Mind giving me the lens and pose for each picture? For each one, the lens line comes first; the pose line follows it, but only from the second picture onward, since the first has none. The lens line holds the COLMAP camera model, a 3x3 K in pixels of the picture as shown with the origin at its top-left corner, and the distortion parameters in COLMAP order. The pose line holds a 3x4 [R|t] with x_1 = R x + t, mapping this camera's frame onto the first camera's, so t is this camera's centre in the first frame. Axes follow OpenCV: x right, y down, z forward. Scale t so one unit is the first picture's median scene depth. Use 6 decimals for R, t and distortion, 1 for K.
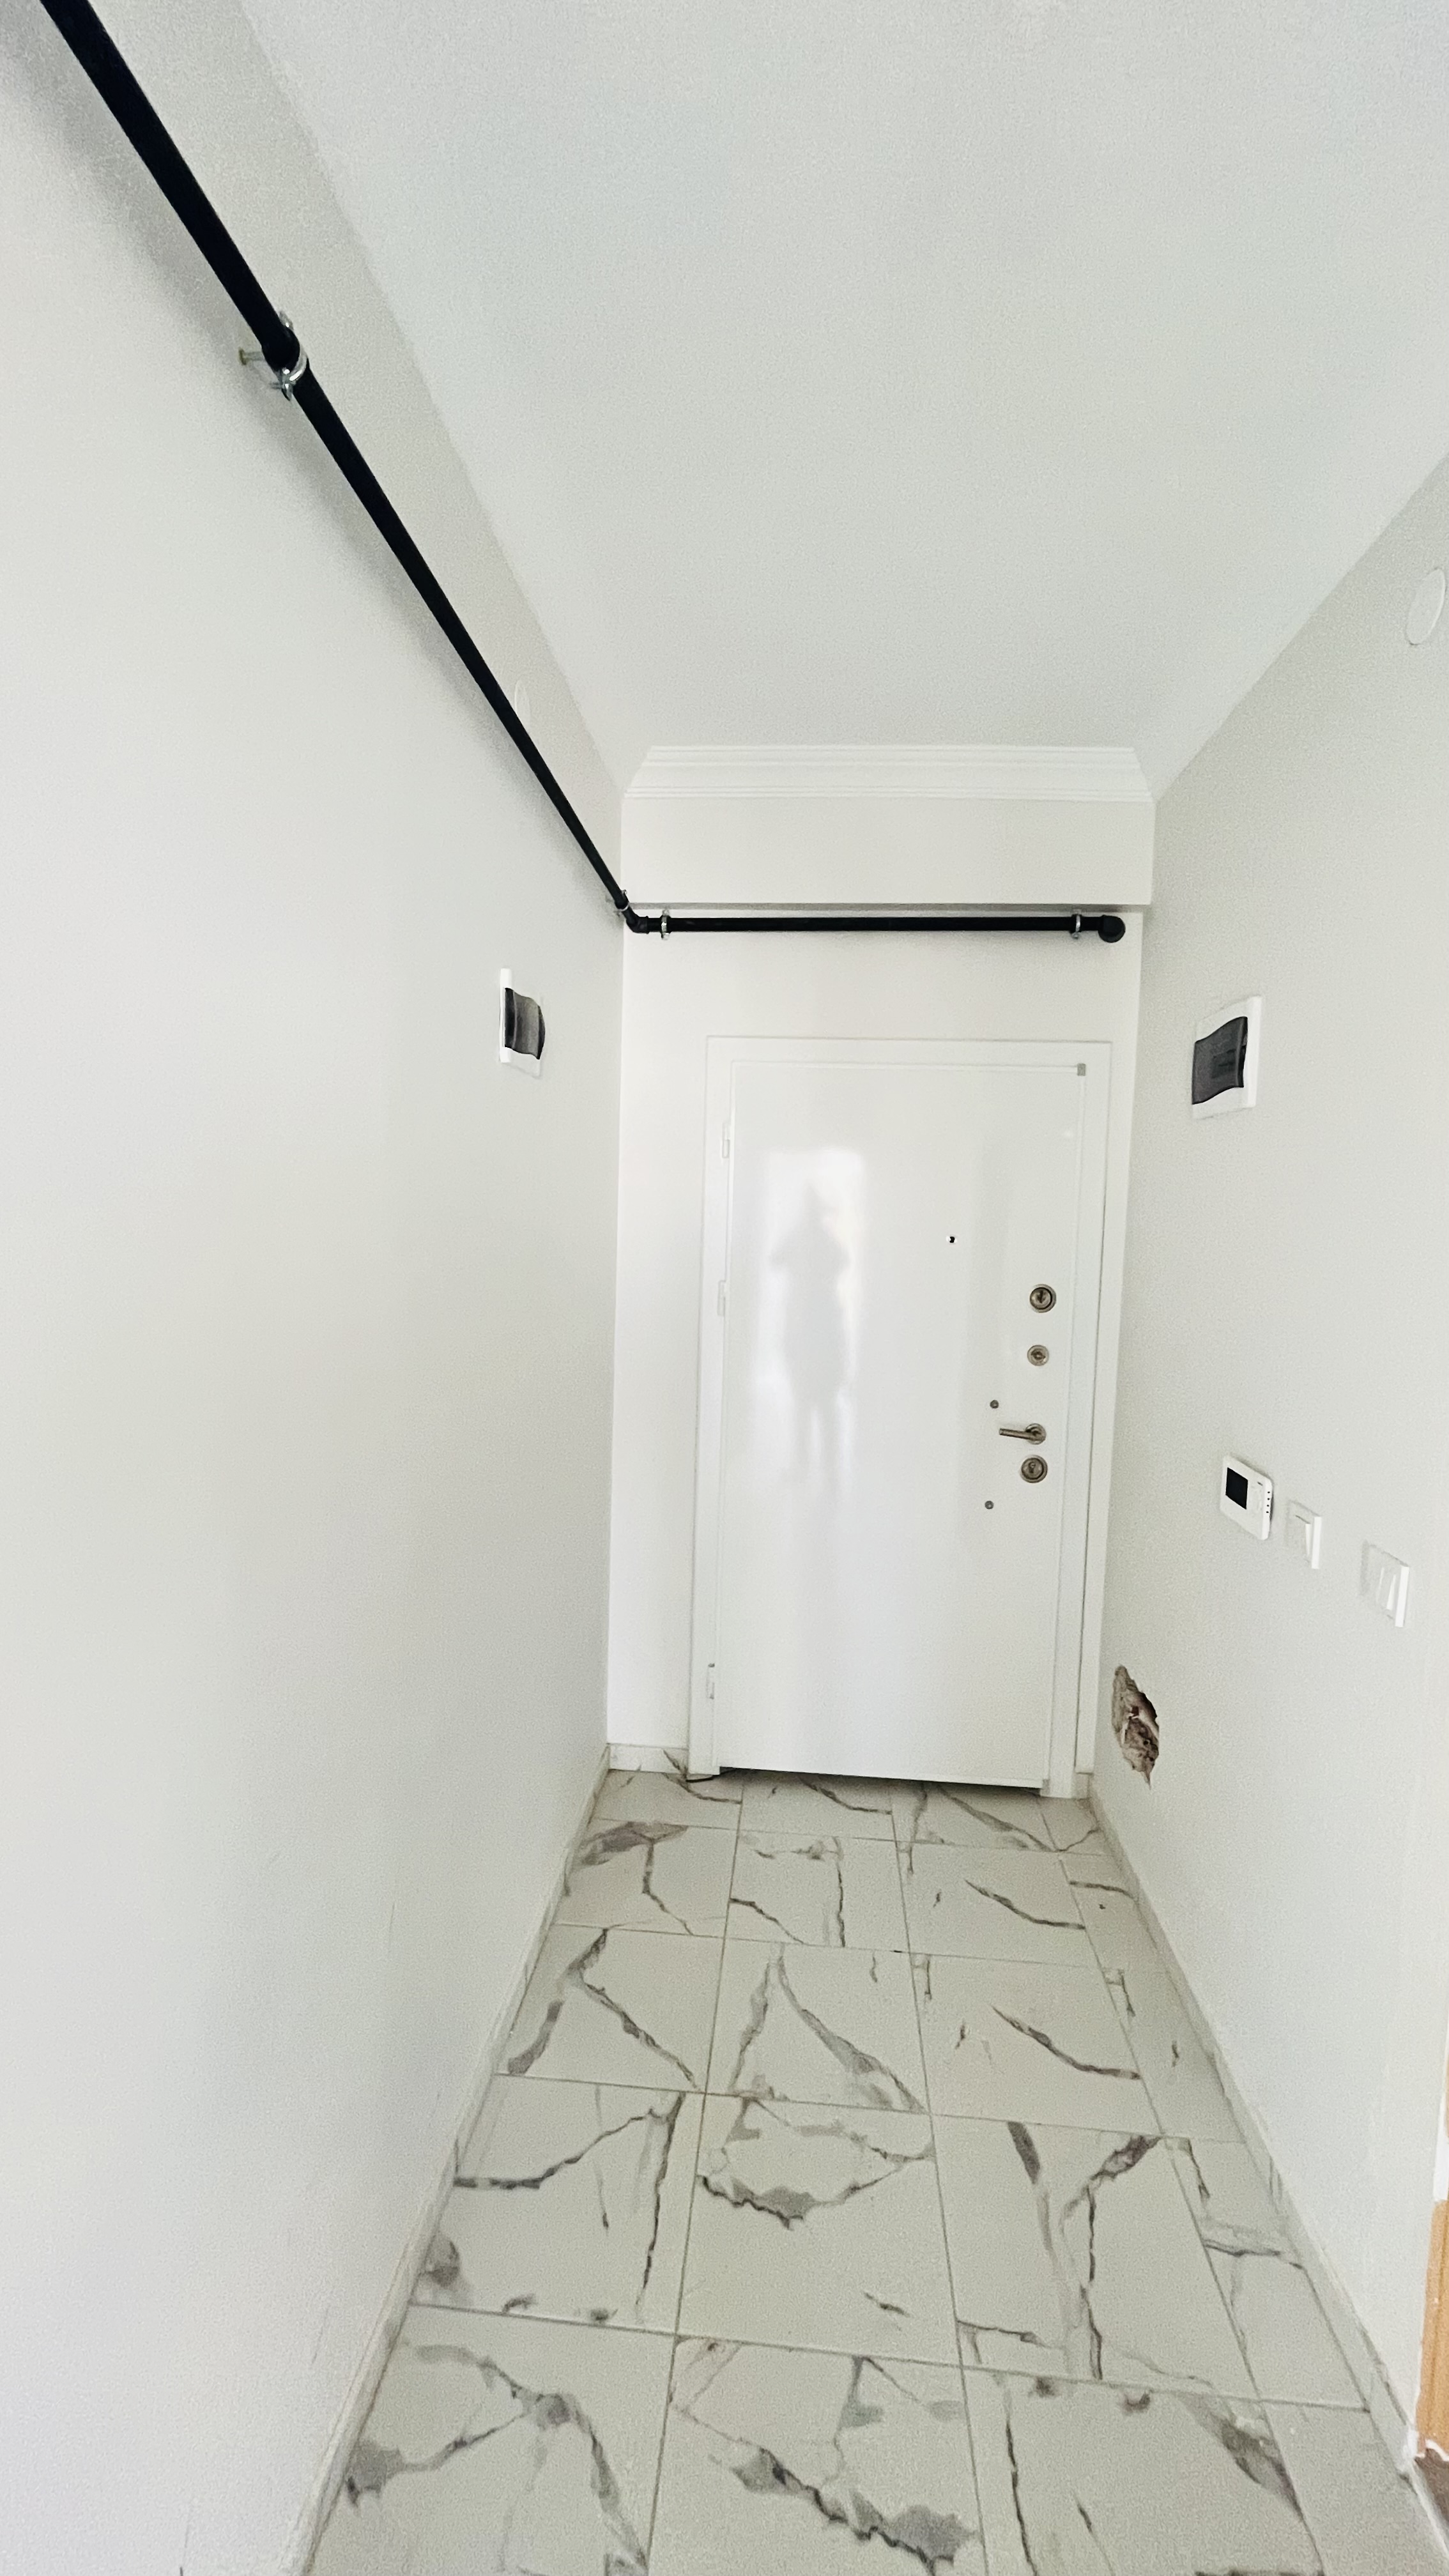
lens RADIAL K [[1030.1, 0, 724.5], [0, 1030.1, 1288.0], [0, 0, 1]] dist [-0.005277, -0.000103]
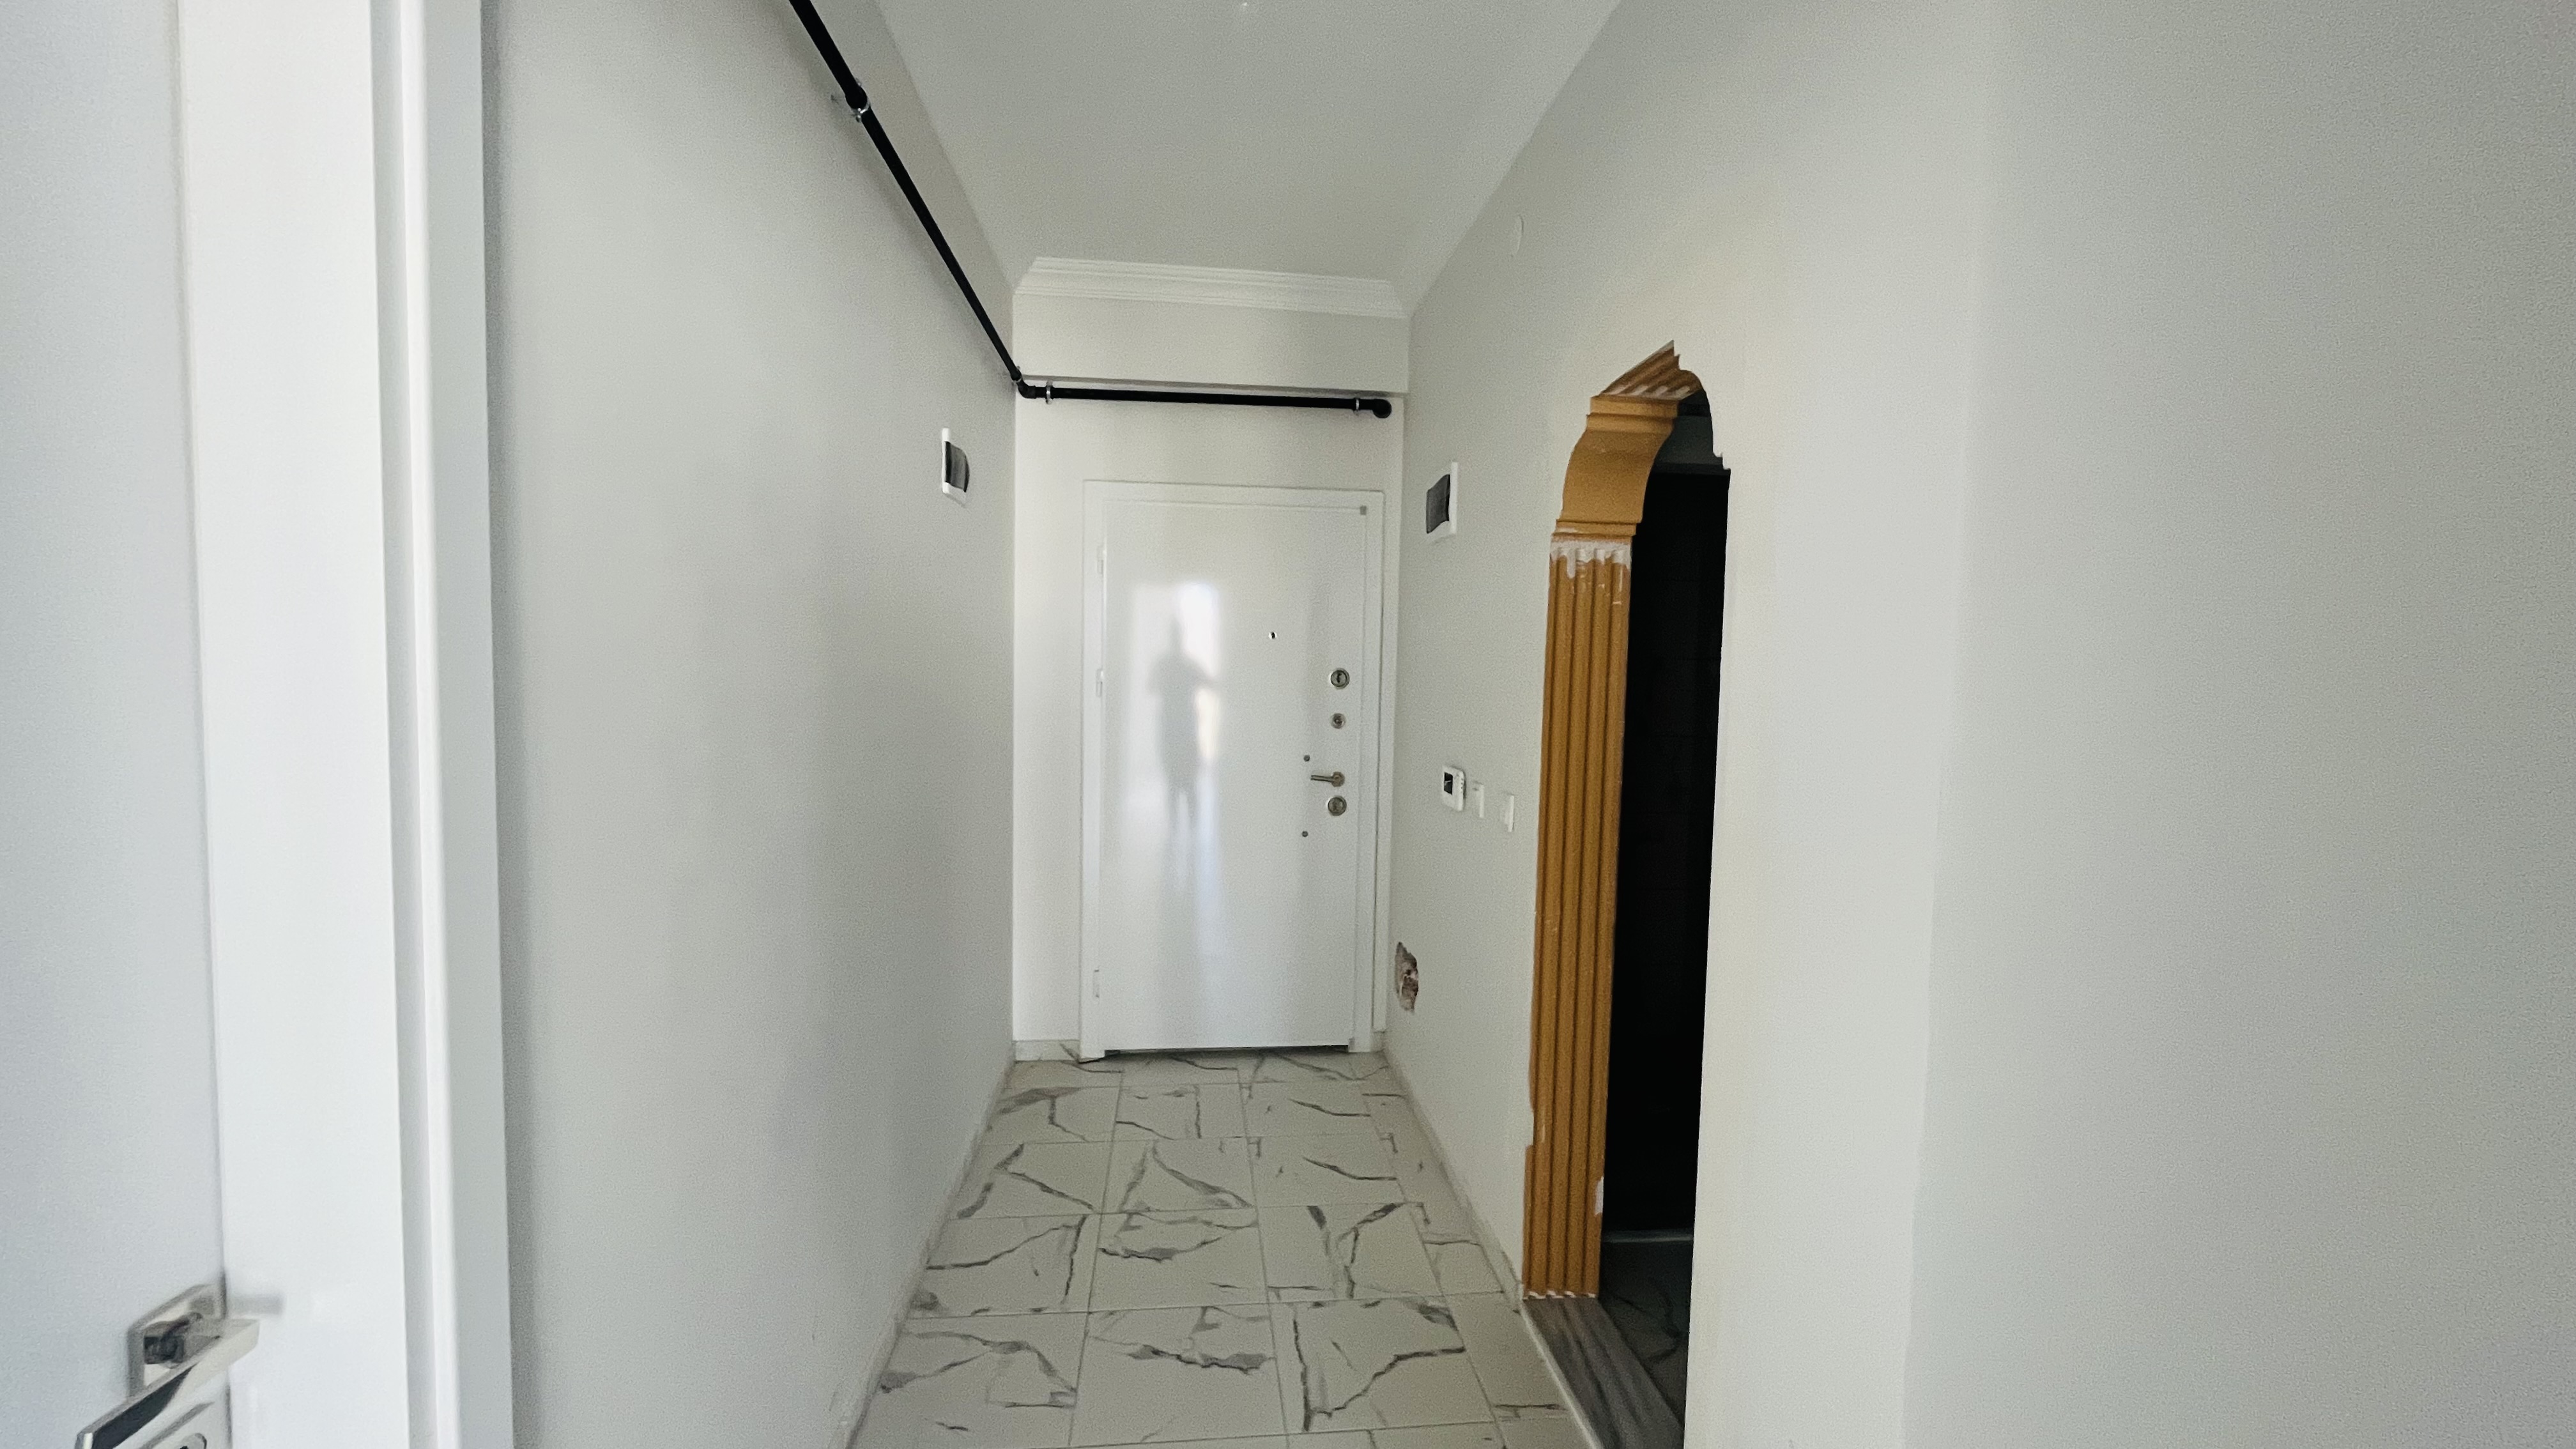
lens RADIAL K [[1030.1, 0, 1282.1], [0, 1030.1, 724.2], [0, 0, 1]] dist [-0.005277, -0.000103]
pose [[0.983063, -0.018921, 0.182287, -0.018315], [0.020804, 0.999748, -0.008424, 0.104456], [-0.182082, 0.012074, 0.983209, -0.415724]]
